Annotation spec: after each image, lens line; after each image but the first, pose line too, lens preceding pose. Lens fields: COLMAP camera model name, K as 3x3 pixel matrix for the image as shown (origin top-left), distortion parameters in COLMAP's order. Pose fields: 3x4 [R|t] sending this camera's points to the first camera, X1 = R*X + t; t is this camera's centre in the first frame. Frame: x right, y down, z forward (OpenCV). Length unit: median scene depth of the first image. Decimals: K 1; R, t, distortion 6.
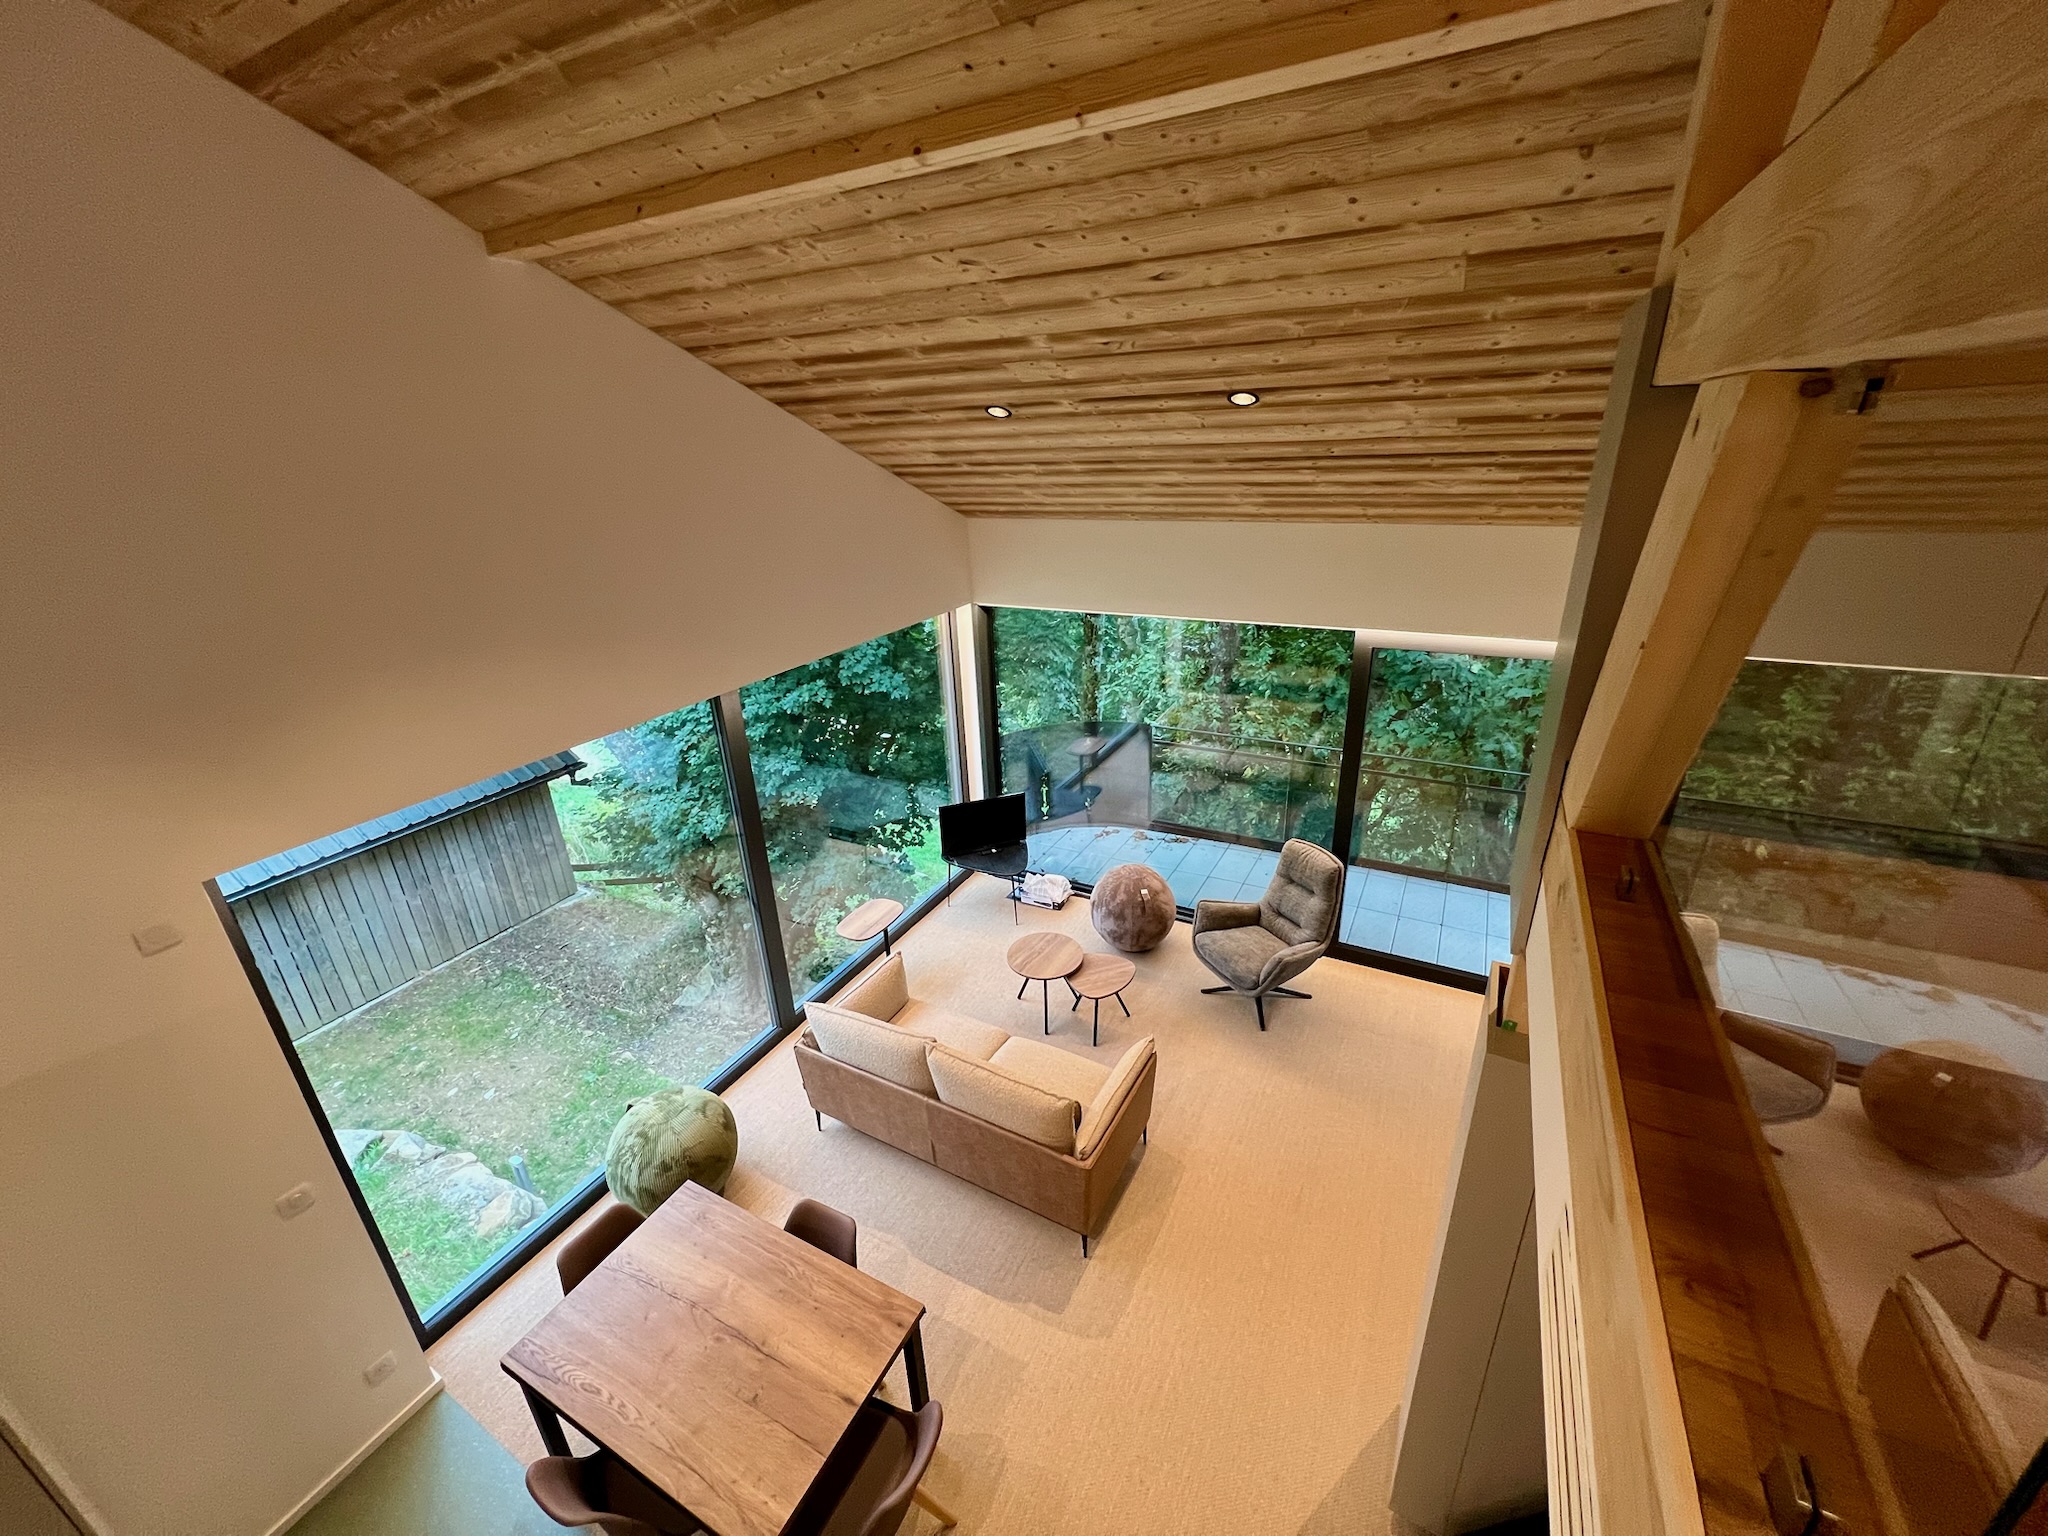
lens RADIAL K [[818.2, 0, 1023.4], [0, 818.2, 760.9], [0, 0, 1]] dist [-0.000301, 0.000323]
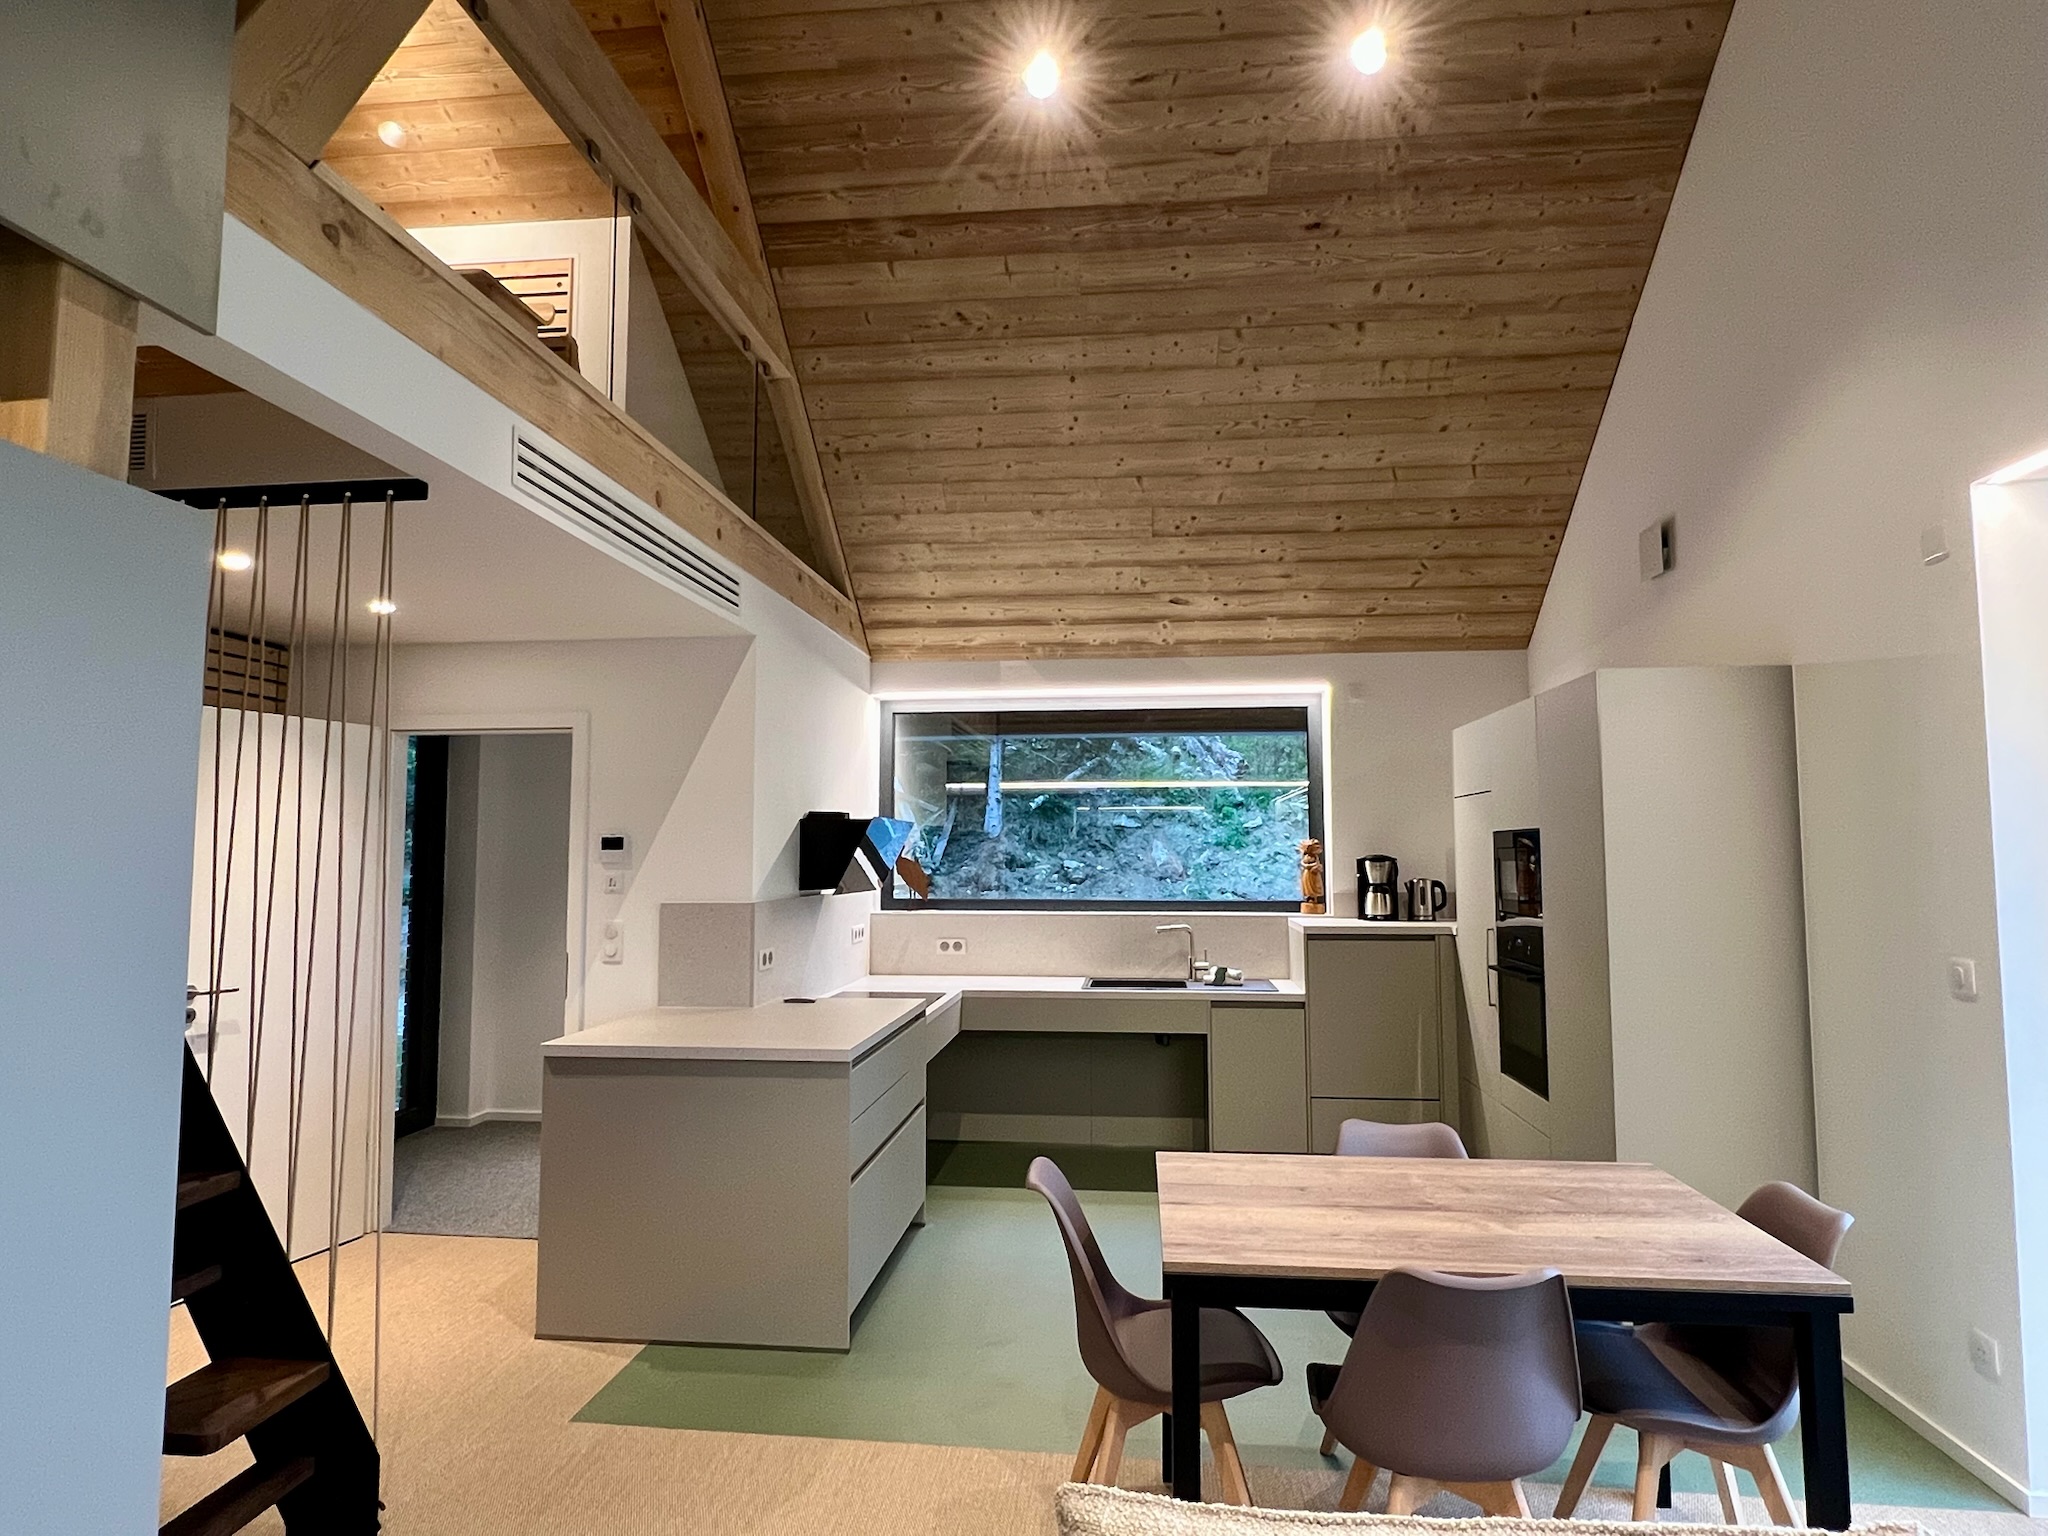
lens RADIAL K [[1153.5, 0, 1024.0], [0, 1153.5, 768.0], [0, 0, 1]] dist [0.001006, -0.000400]
pose [[-0.925071, 0.015127, -0.379494, 0.174454], [-0.102486, 0.952197, 0.287780, 0.116135], [0.365706, 0.305109, -0.879299, 1.109233]]
